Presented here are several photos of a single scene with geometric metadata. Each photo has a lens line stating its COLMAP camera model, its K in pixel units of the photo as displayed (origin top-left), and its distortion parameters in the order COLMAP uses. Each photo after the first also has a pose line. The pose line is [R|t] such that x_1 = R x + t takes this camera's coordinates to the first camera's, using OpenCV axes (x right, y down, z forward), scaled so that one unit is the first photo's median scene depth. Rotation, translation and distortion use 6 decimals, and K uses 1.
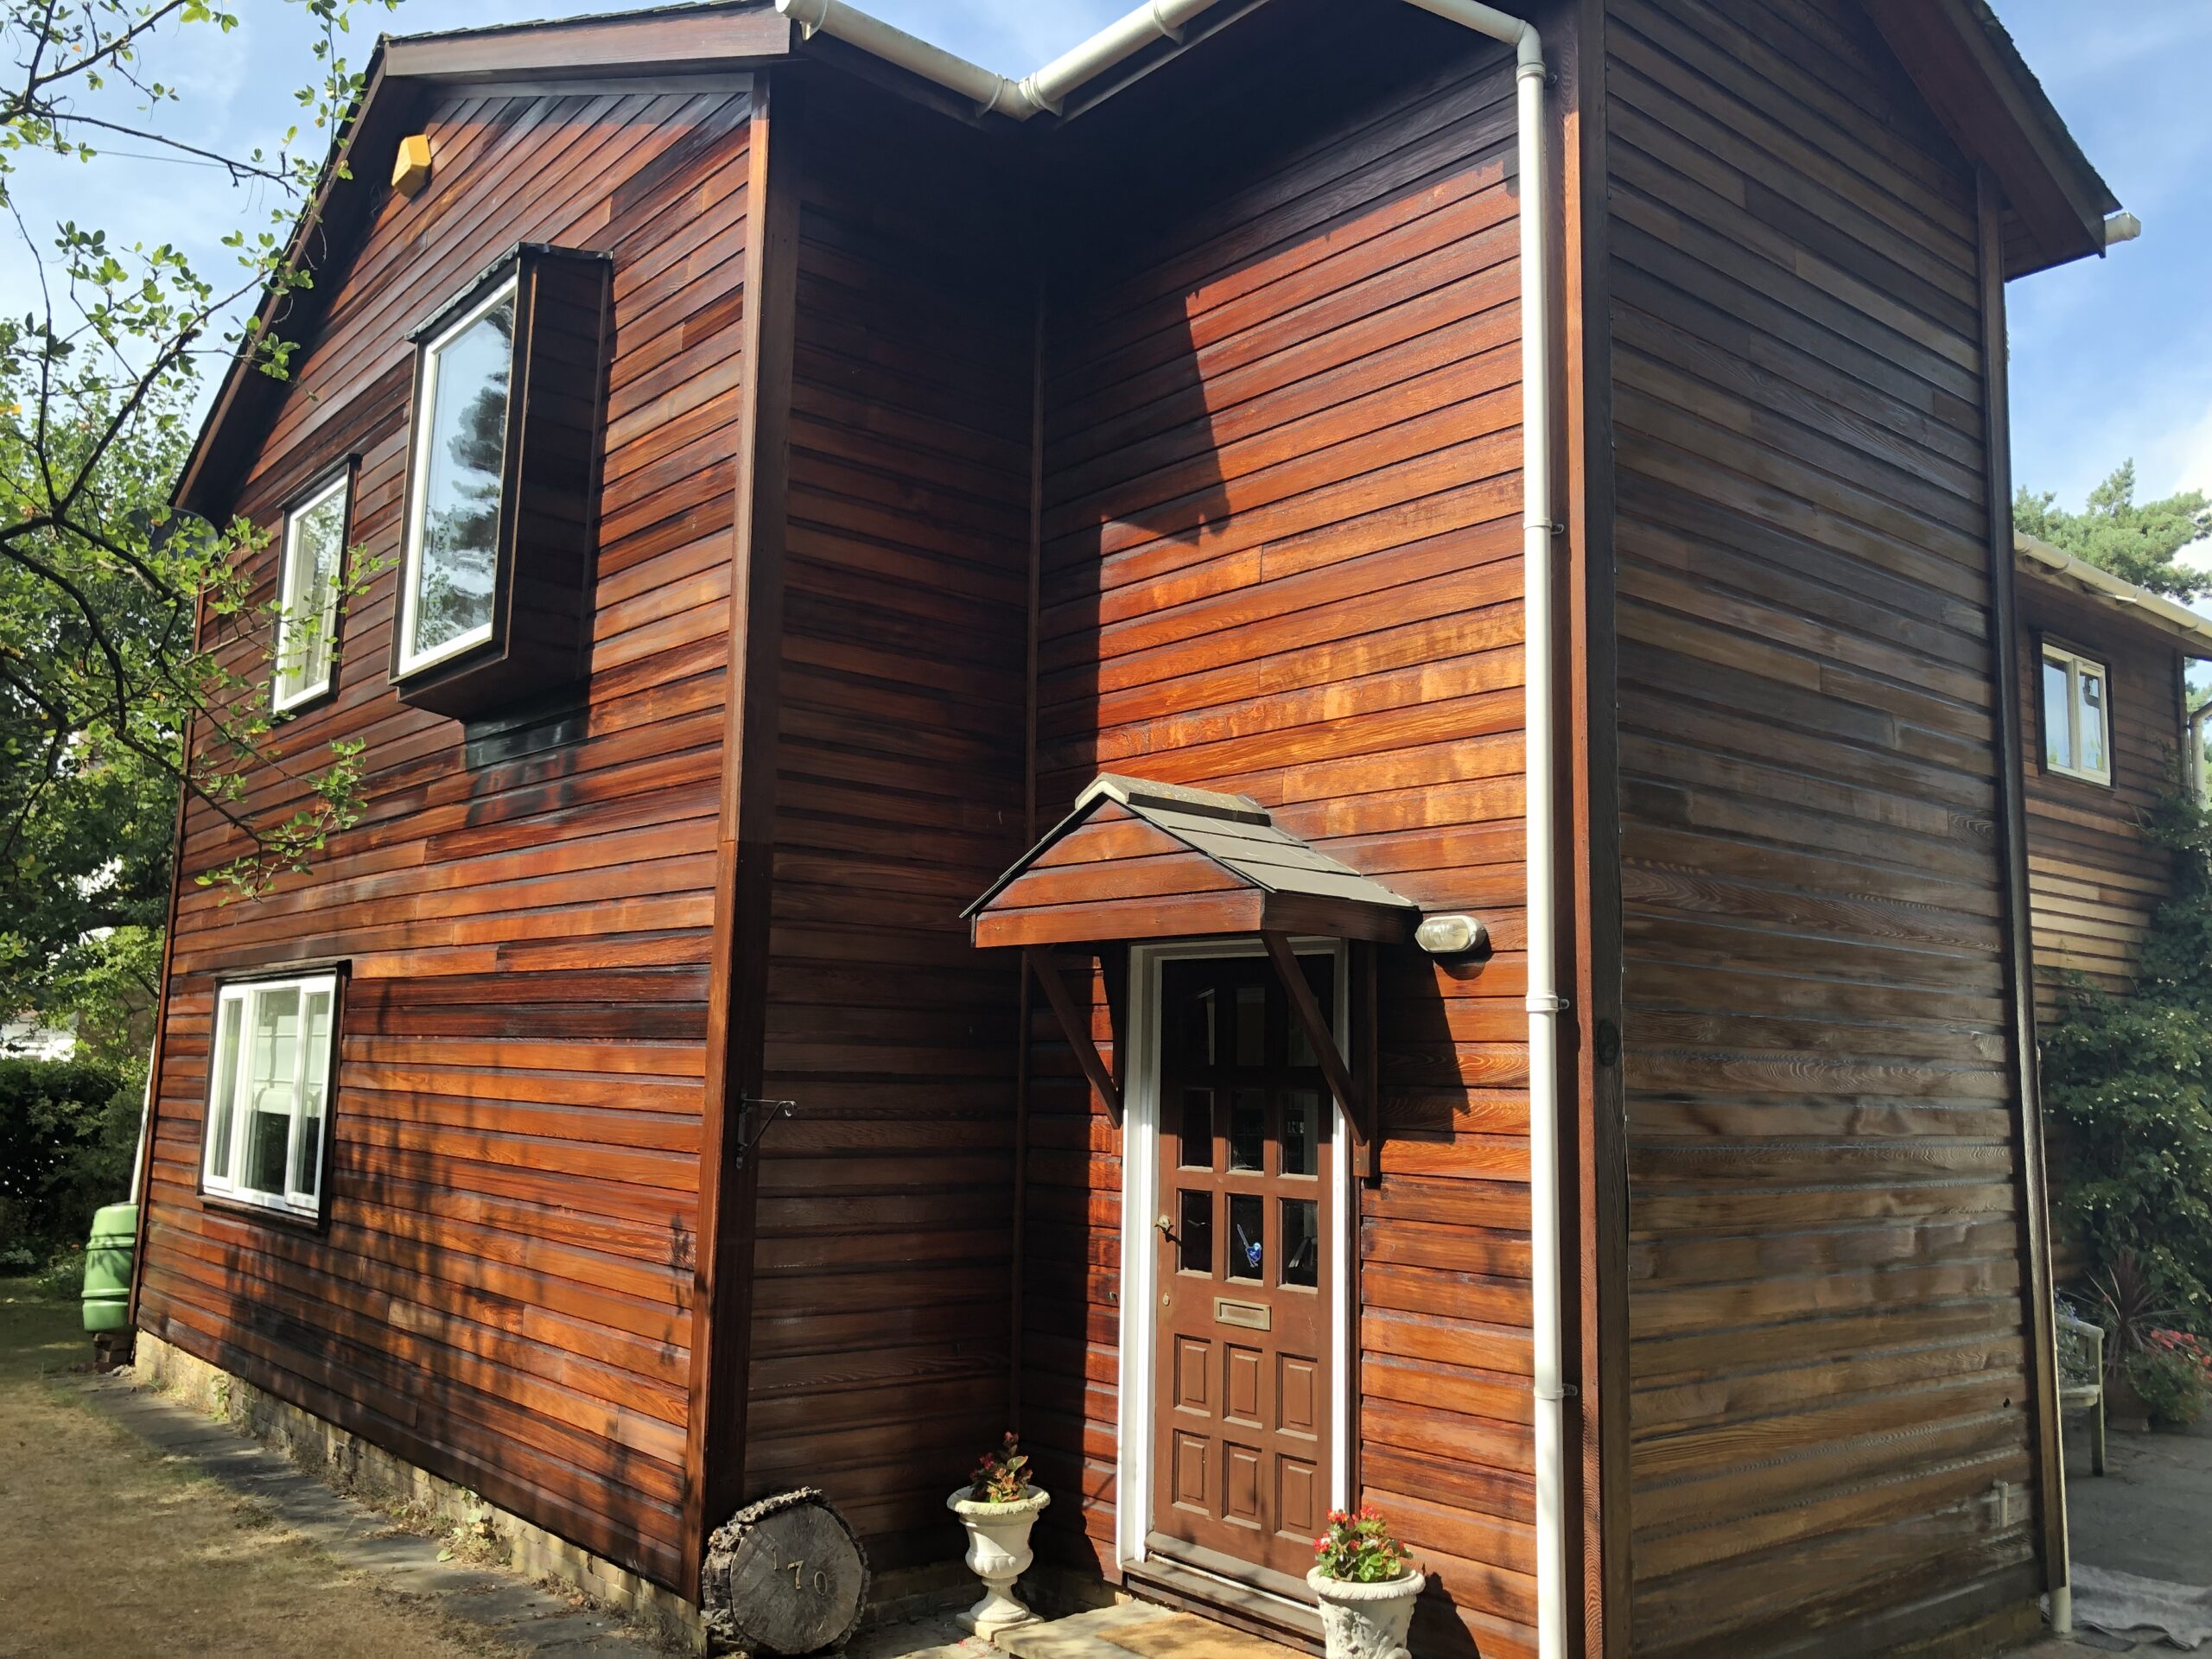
lens RADIAL K [[1821.8, 0, 1106.0], [0, 1821.8, 829.5], [0, 0, 1]] dist [0.015332, 0.008246]
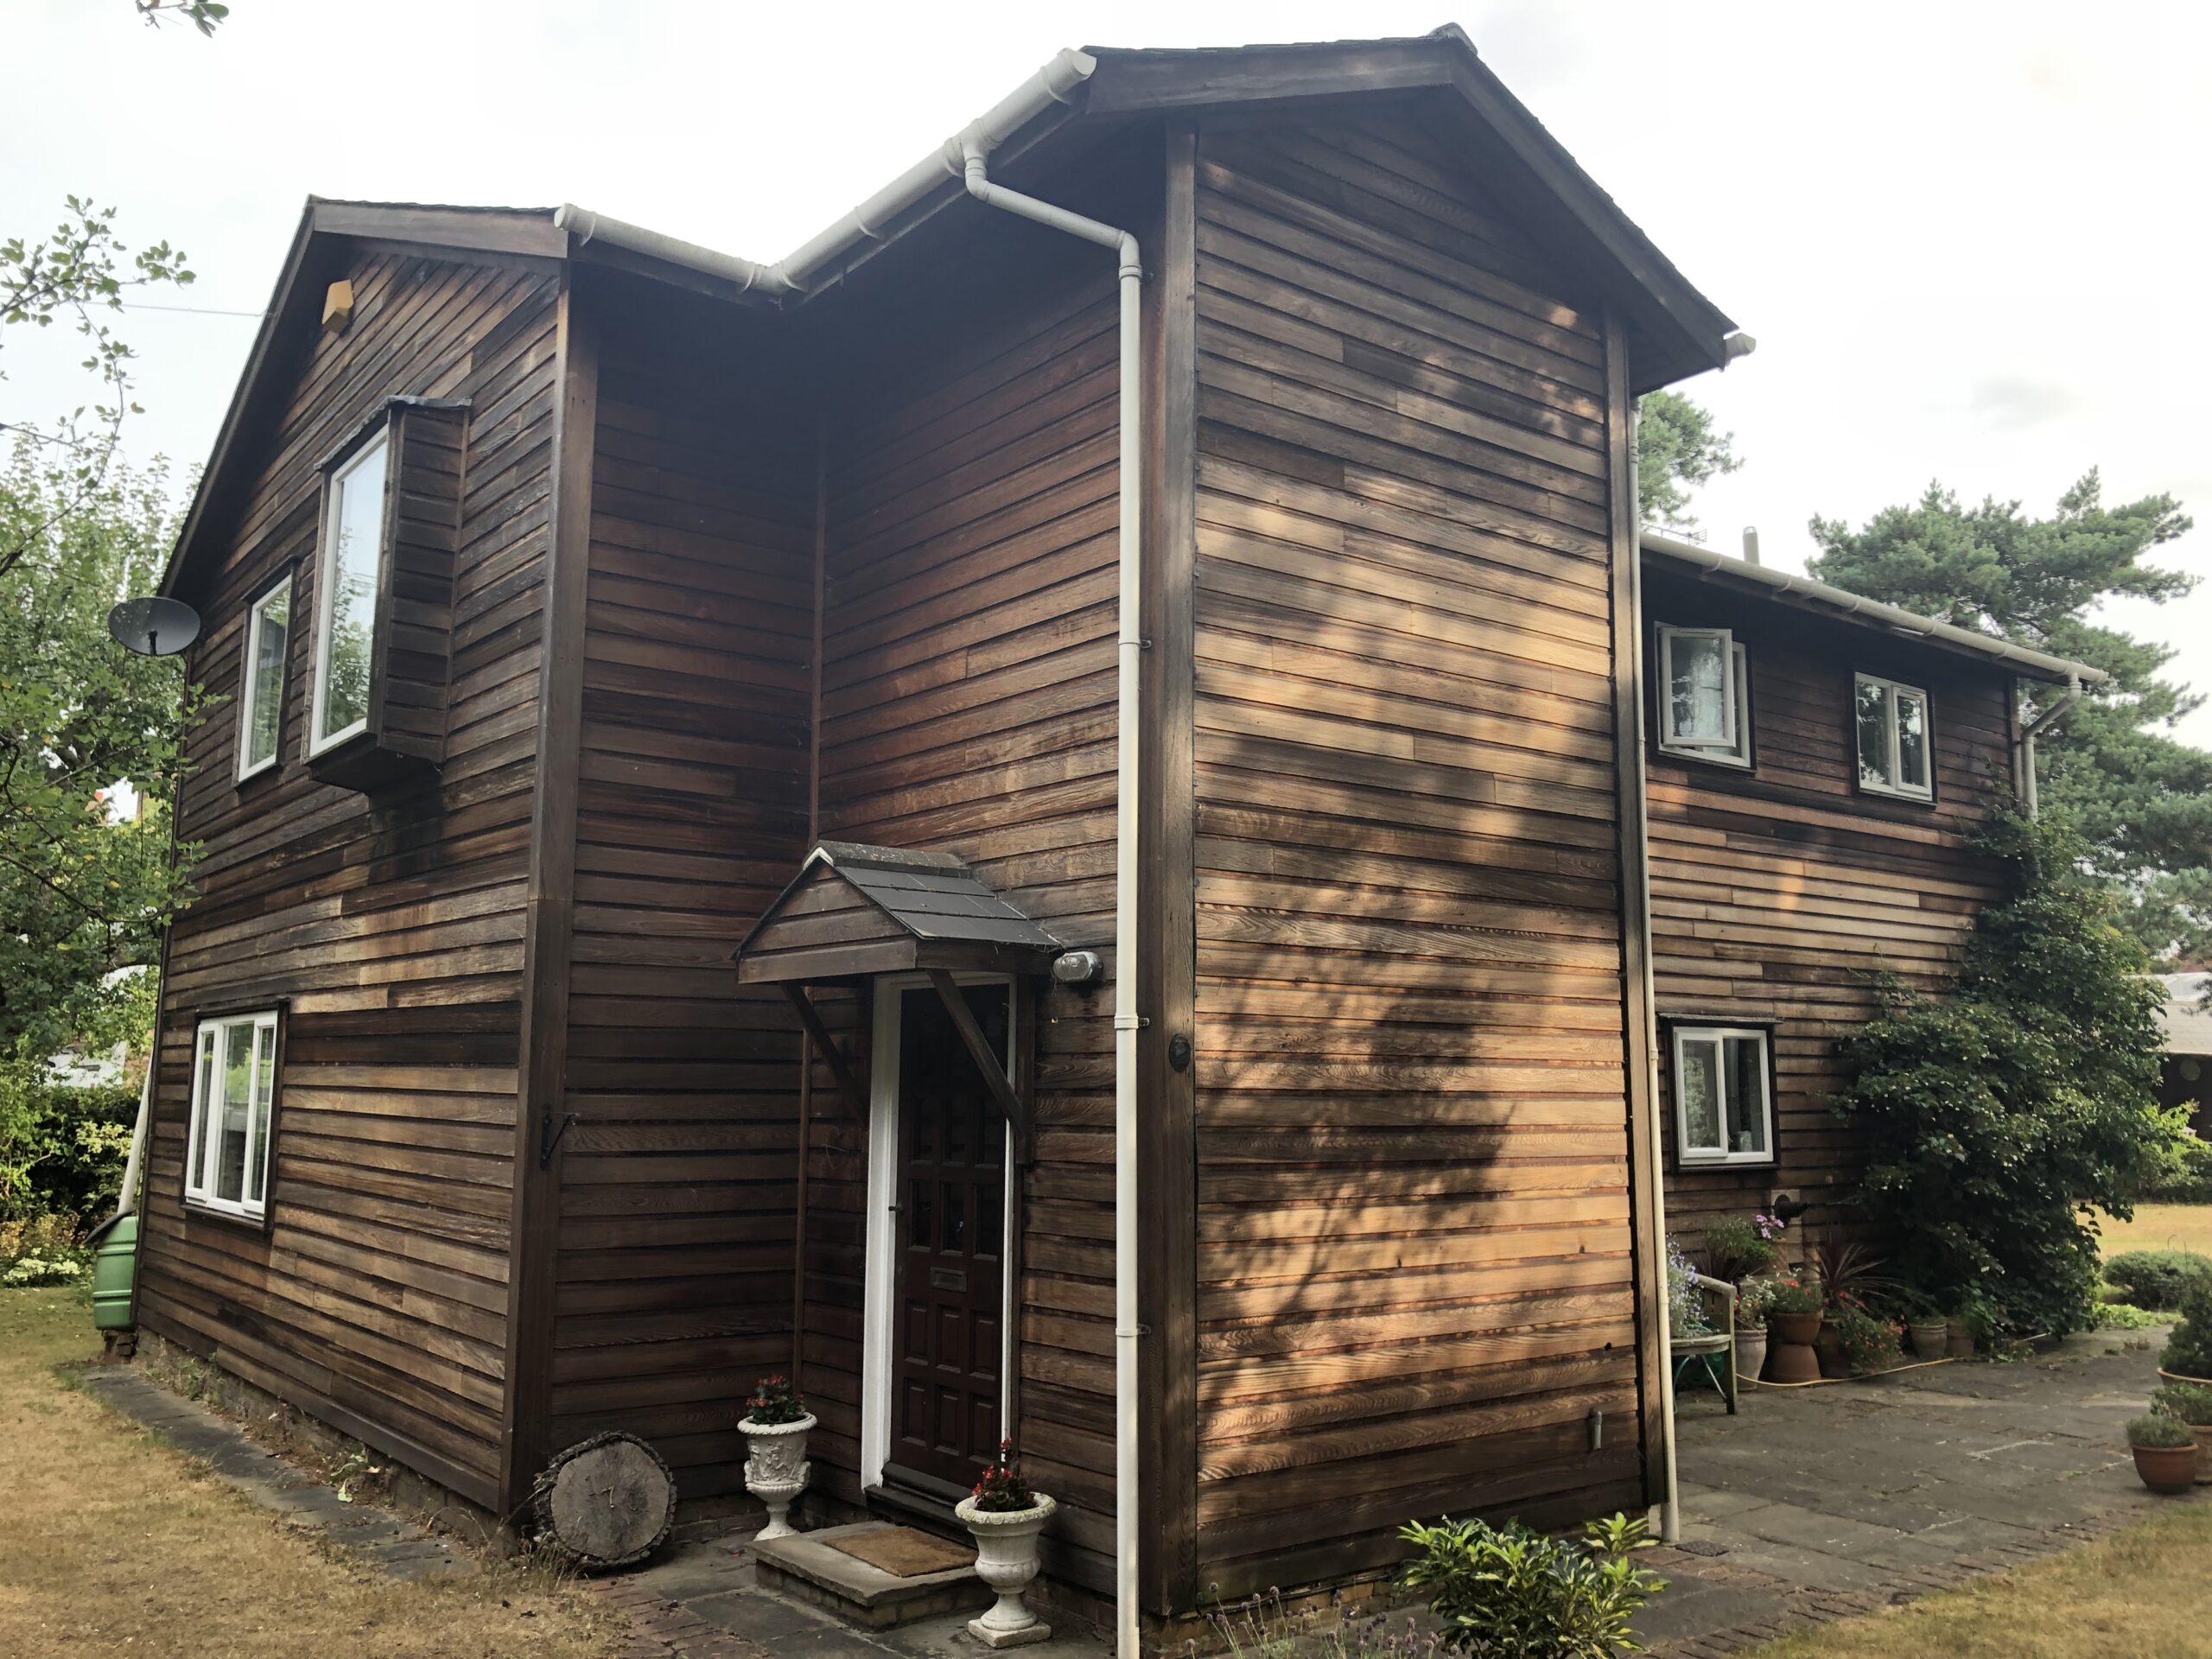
lens RADIAL K [[1802.0, 0, 1106.0], [0, 1802.0, 829.5], [0, 0, 1]] dist [0.026558, -0.013530]
pose [[0.999170, -0.022655, -0.033859, 0.176954], [0.022459, 0.999729, -0.006159, -0.020834], [0.033989, 0.005393, 0.999408, -0.160399]]
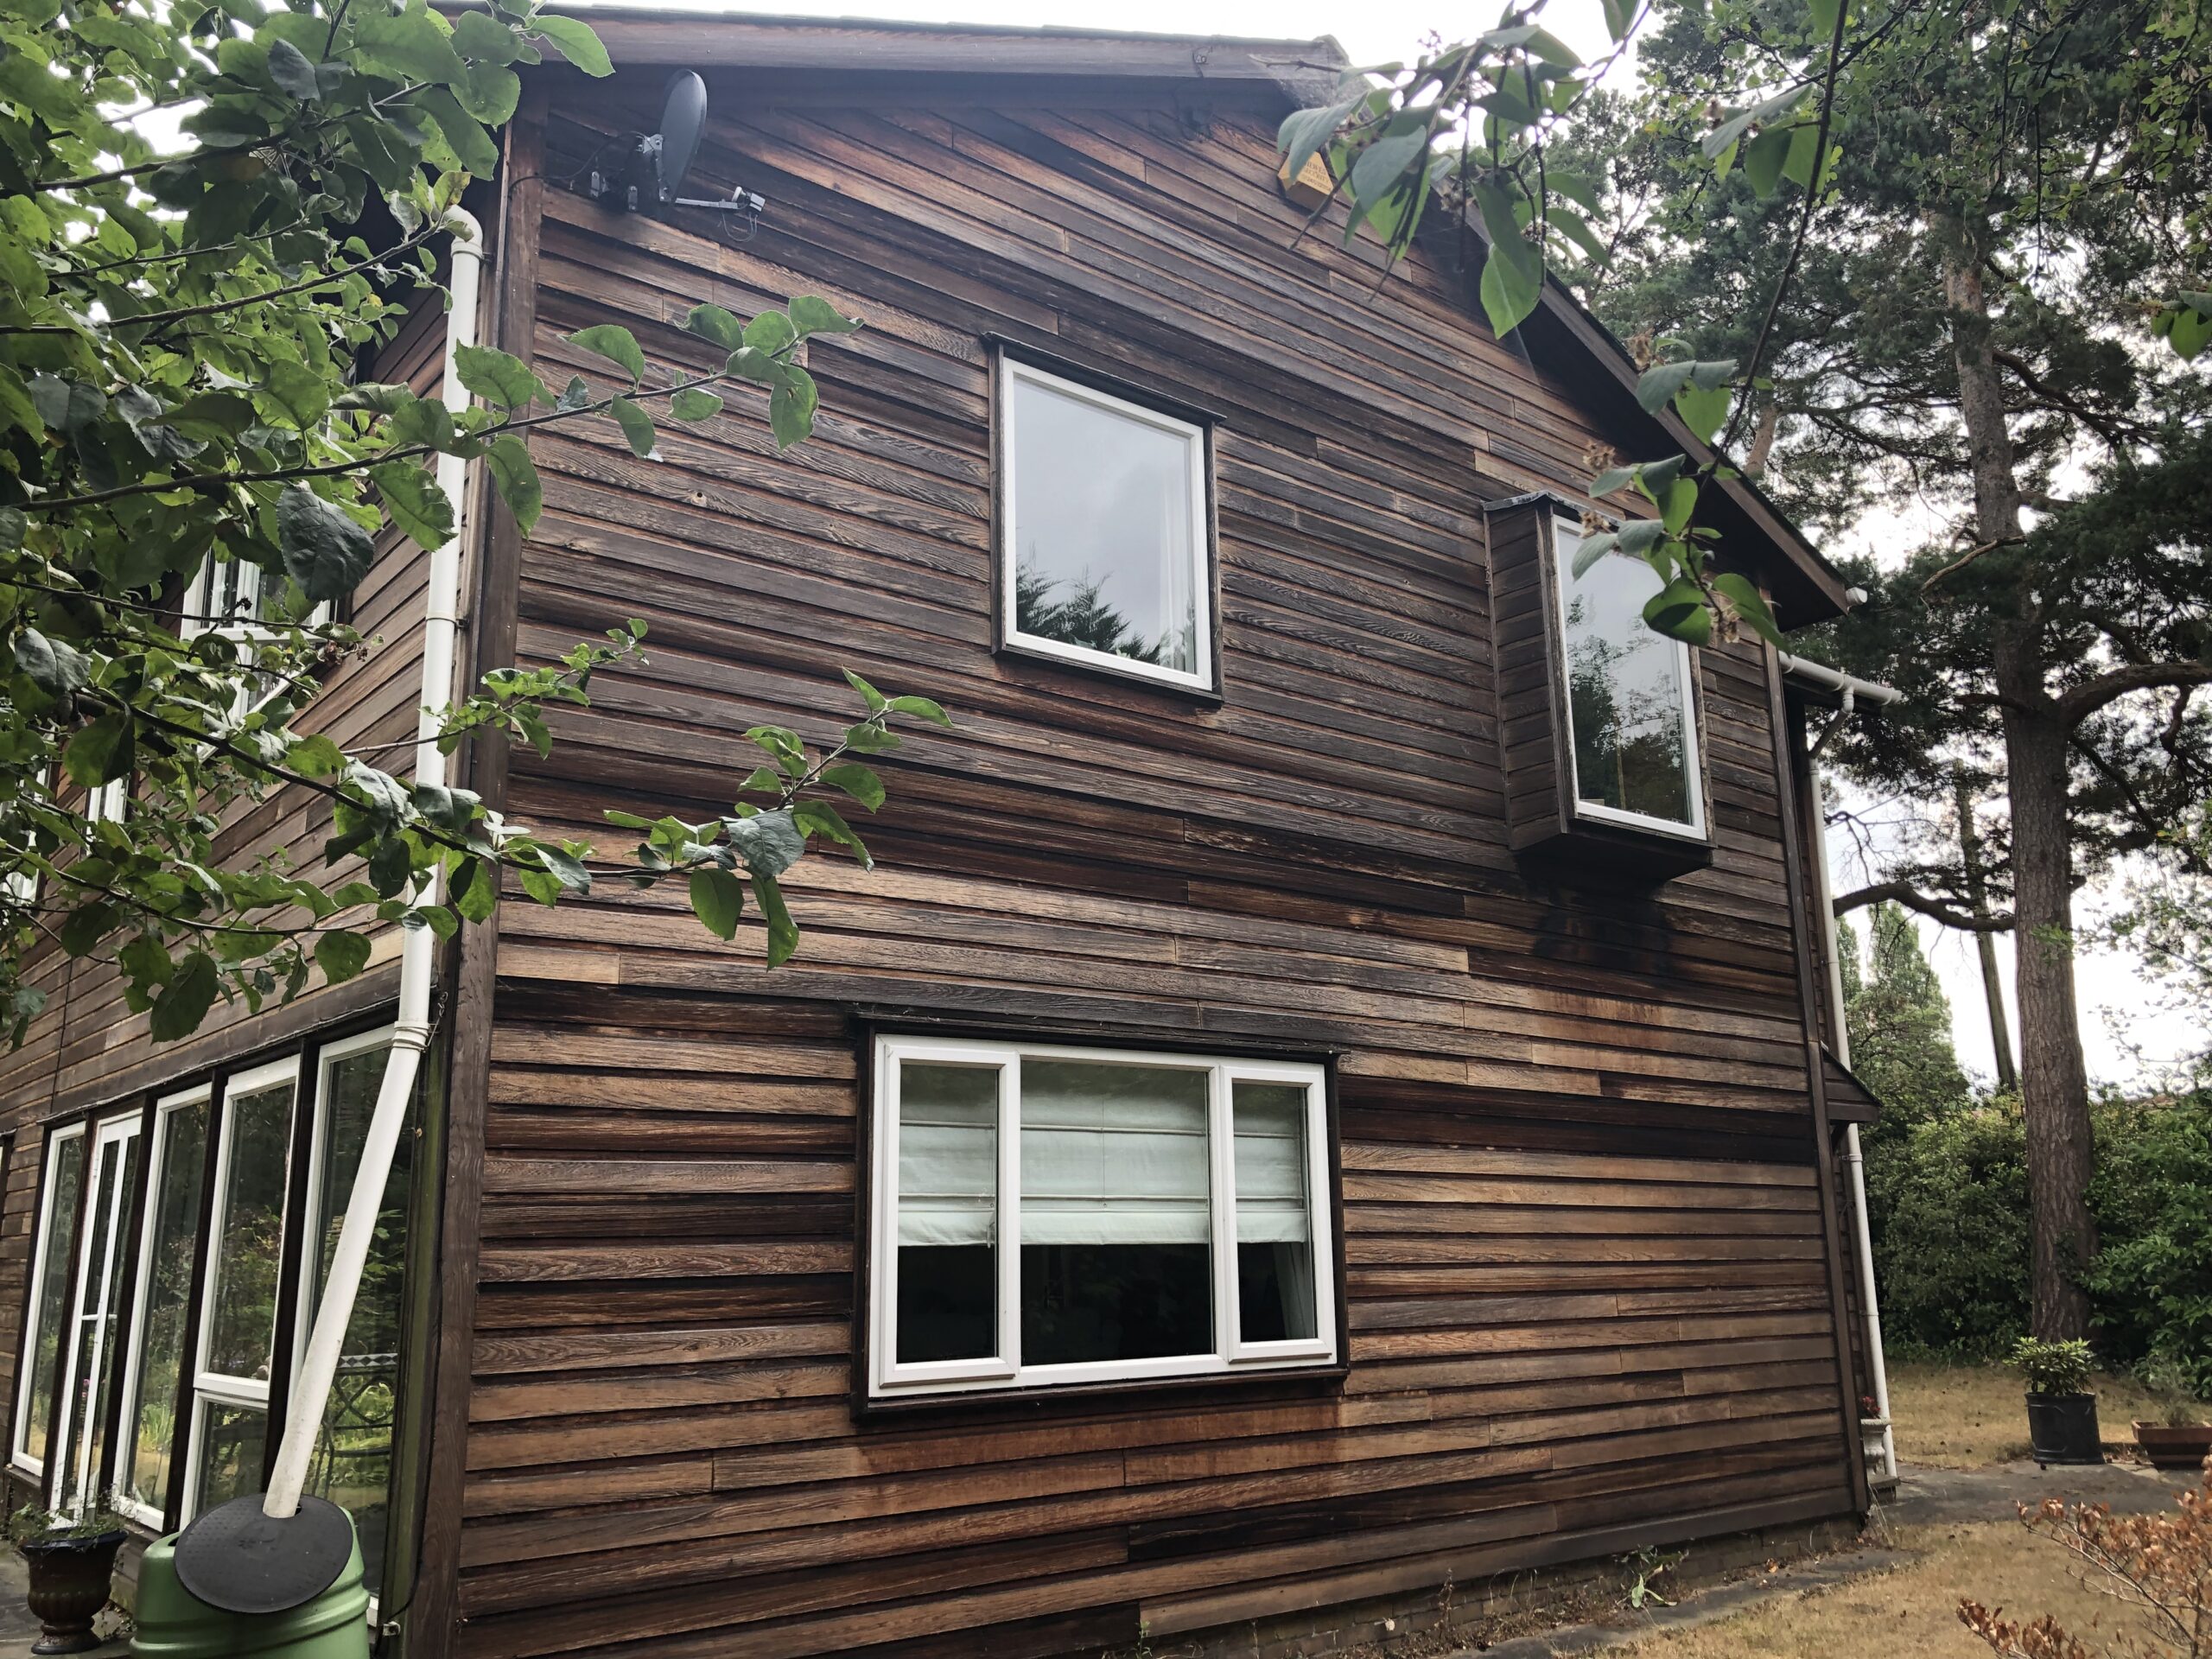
lens RADIAL K [[1802.0, 0, 1106.0], [0, 1802.0, 829.5], [0, 0, 1]] dist [0.026558, -0.013530]
pose [[0.019165, 0.203503, 0.978887, -1.521482], [-0.120133, 0.972442, -0.199812, 0.182503], [-0.992573, -0.113767, 0.043085, 1.299818]]
